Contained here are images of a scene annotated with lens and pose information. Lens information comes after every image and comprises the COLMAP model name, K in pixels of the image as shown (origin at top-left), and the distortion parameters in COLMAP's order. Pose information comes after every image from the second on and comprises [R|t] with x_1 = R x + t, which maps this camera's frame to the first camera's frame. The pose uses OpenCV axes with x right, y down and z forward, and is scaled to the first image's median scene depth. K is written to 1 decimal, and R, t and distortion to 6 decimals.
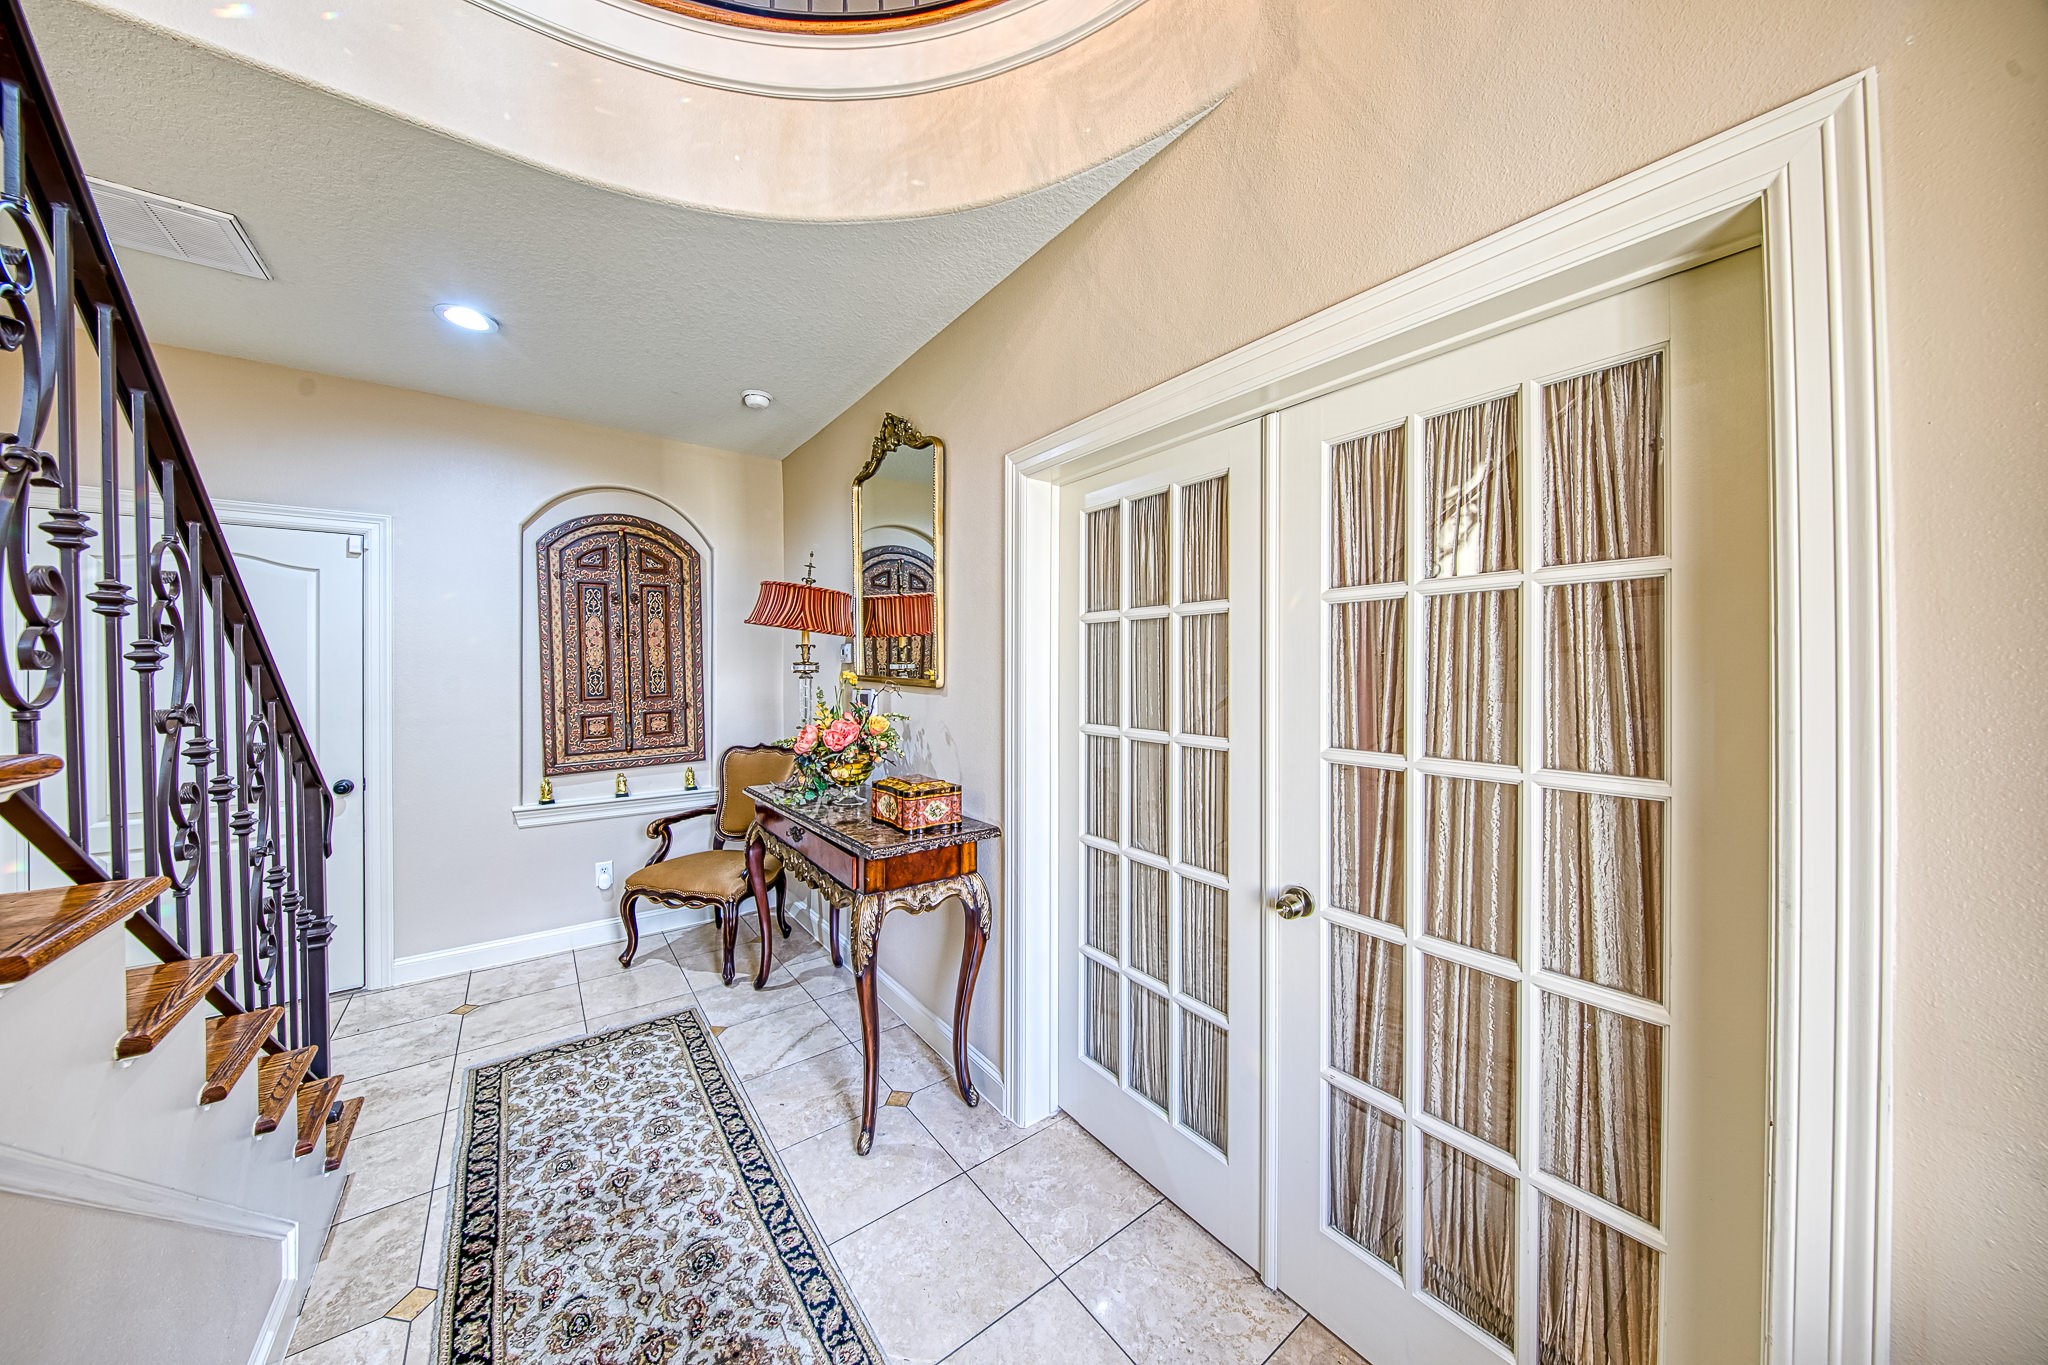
lens RADIAL K [[647.8, 0, 1009.2], [0, 647.8, 672.0], [0, 0, 1]] dist [0.000865, -0.002208]
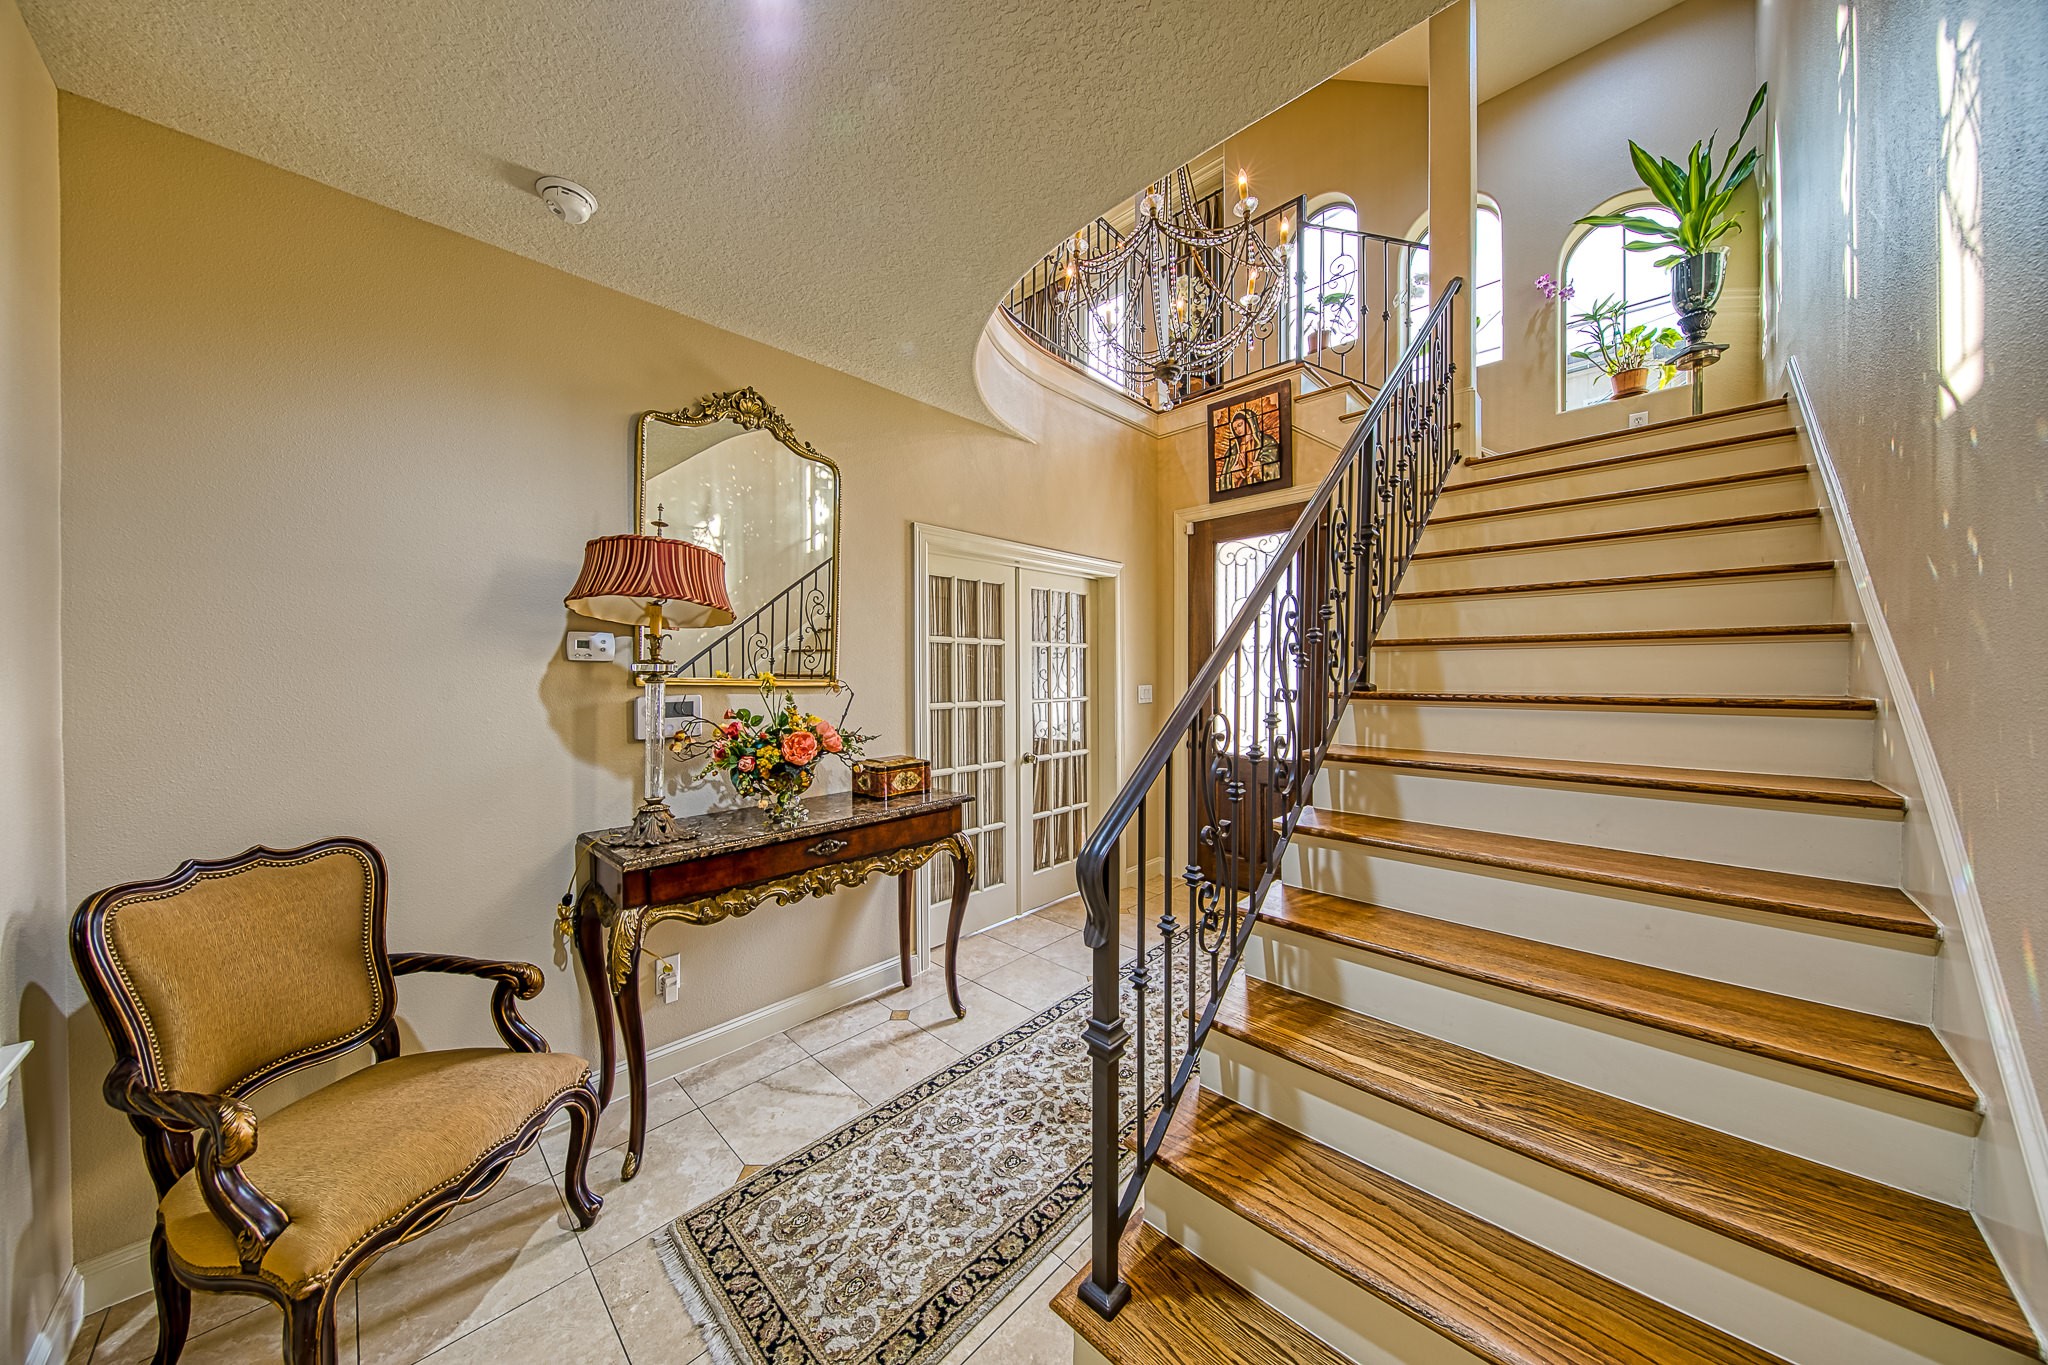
lens RADIAL K [[647.8, 0, 1012.2], [0, 647.8, 678.6], [0, 0, 1]] dist [0.000865, -0.002208]
pose [[-0.160869, -0.001576, 0.986975, -1.540936], [0.006438, 0.999976, 0.002646, 0.016134], [-0.986955, 0.006780, -0.160854, 1.065651]]
